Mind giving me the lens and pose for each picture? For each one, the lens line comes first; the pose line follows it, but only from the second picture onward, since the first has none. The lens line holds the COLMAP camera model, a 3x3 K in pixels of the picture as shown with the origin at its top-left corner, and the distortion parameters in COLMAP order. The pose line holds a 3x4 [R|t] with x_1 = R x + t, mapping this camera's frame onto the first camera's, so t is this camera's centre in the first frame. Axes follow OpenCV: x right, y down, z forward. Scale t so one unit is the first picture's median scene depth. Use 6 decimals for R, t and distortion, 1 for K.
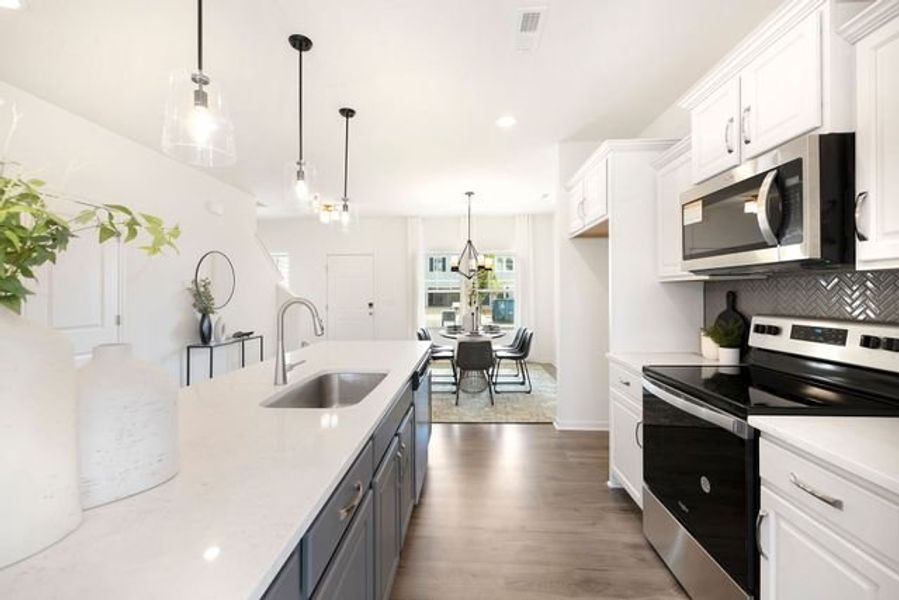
lens RADIAL K [[377.7, 0, 451.4], [0, 377.7, 291.1], [0, 0, 1]] dist [0.002246, 0.000191]
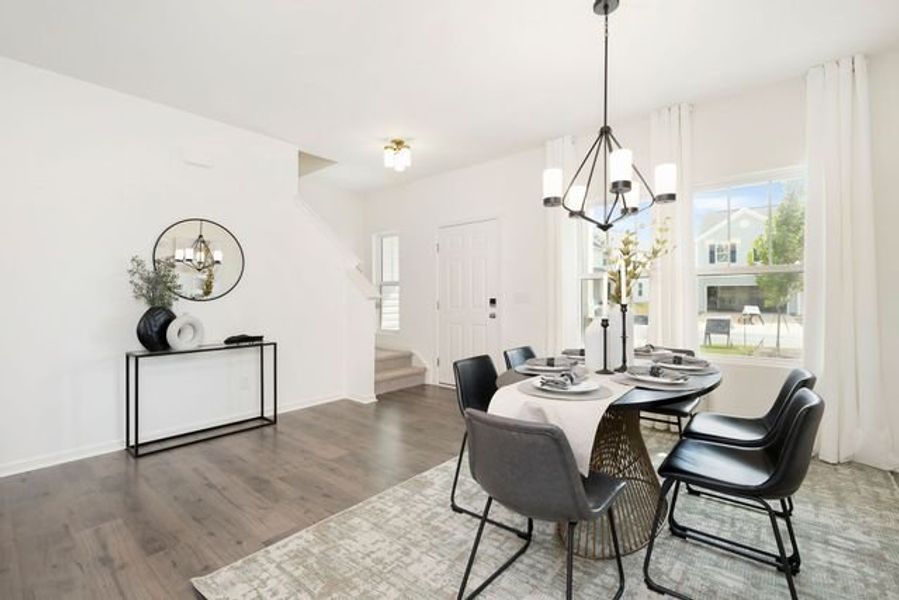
lens RADIAL K [[398.2, 0, 454.2], [0, 398.2, 298.0], [0, 0, 1]] dist [0.002155, 0.000247]
pose [[0.788841, 0.005358, -0.614574, 0.460708], [0.003015, 0.999916, 0.012588, 0.077071], [0.614590, -0.011782, 0.788759, 1.594834]]
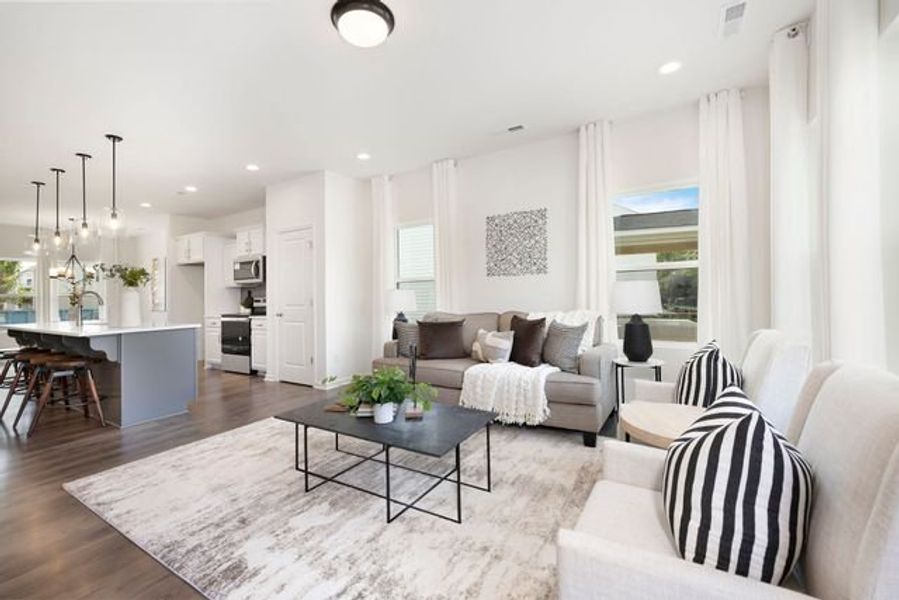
lens RADIAL K [[377.7, 0, 451.4], [0, 377.7, 291.1], [0, 0, 1]] dist [0.002246, 0.000191]
pose [[0.472465, 0.009223, 0.881301, -1.321108], [0.014771, 0.999722, -0.018381, 0.094294], [-0.881225, 0.021702, 0.472198, -2.105915]]
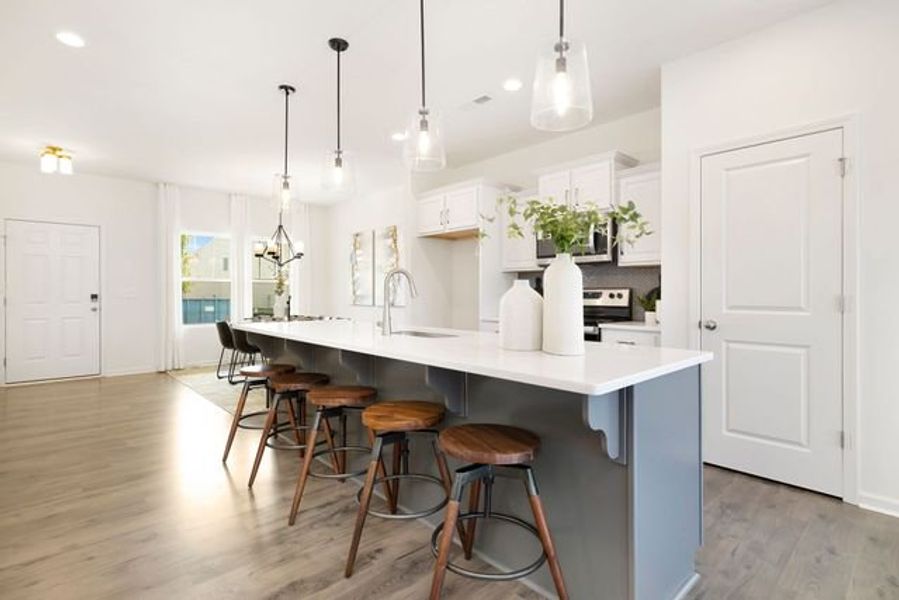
lens RADIAL K [[443.3, 0, 443.9], [0, 443.3, 296.8], [0, 0, 1]] dist [0.000062, -0.000020]
pose [[0.697308, 0.001909, 0.716769, -1.231170], [-0.007244, 0.999964, 0.004384, 0.096155], [-0.716735, -0.008249, 0.697297, -0.168206]]
